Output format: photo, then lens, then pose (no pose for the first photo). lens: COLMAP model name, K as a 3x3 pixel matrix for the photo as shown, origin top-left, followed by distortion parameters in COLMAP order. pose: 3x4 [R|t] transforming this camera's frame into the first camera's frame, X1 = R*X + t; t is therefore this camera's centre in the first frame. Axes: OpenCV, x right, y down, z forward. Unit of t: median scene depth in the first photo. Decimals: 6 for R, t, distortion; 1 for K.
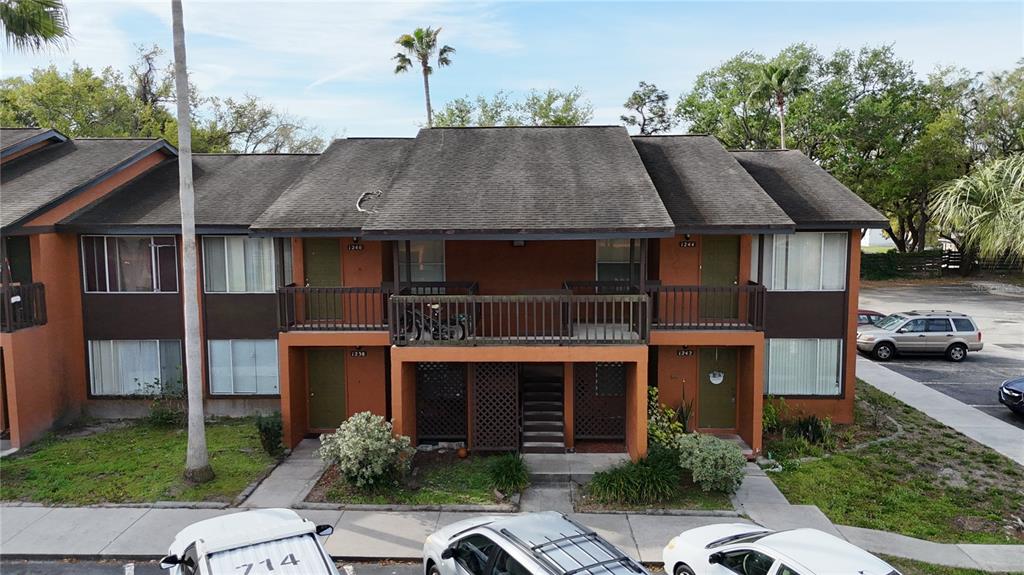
lens RADIAL K [[757.4, 0, 515.6], [0, 757.4, 285.4], [0, 0, 1]] dist [0.062835, -0.052151]
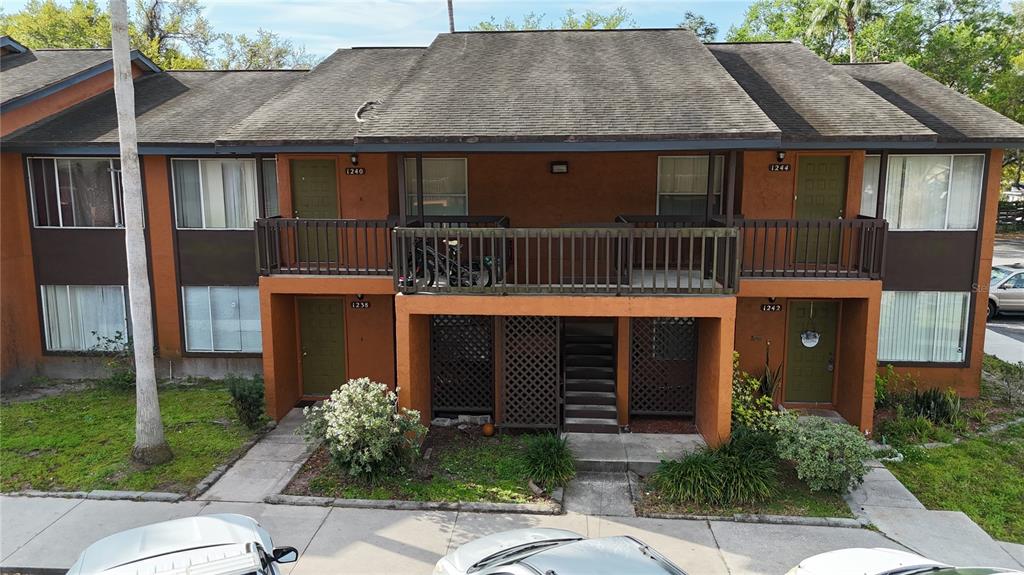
lens RADIAL K [[757.4, 0, 514.8], [0, 757.4, 286.4], [0, 0, 1]] dist [0.062835, -0.052151]
pose [[0.999297, 0.008881, -0.036427, -0.014871], [-0.006856, 0.998443, 0.055366, 0.027388], [0.036862, -0.055078, 0.997801, 0.222958]]
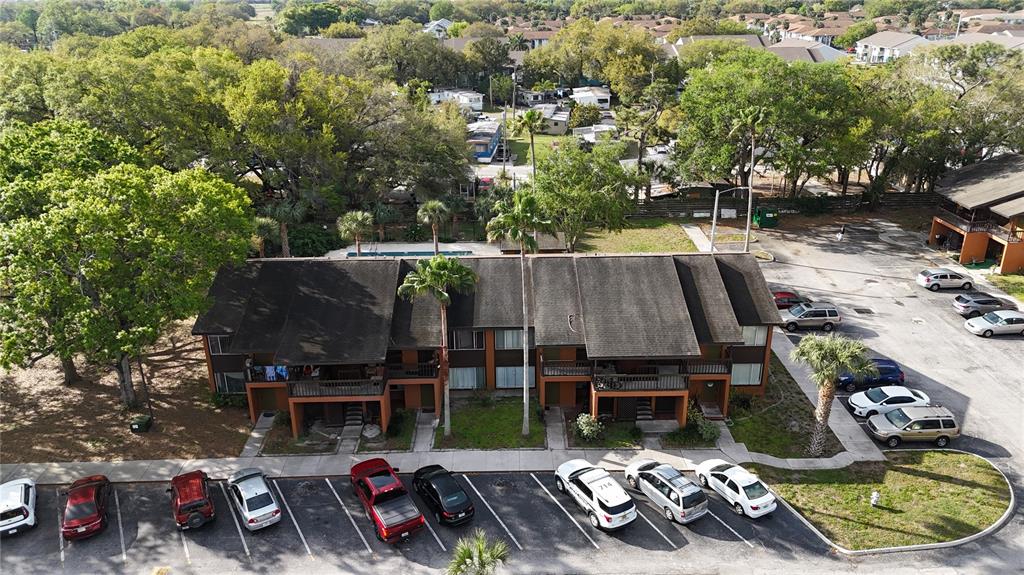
lens RADIAL K [[757.4, 0, 515.5], [0, 757.4, 285.9], [0, 0, 1]] dist [0.062835, -0.052151]
pose [[0.999114, -0.019003, 0.037540, -0.503529], [0.008169, 0.962835, 0.269968, -0.948948], [-0.041275, -0.269423, 0.962137, -1.402677]]
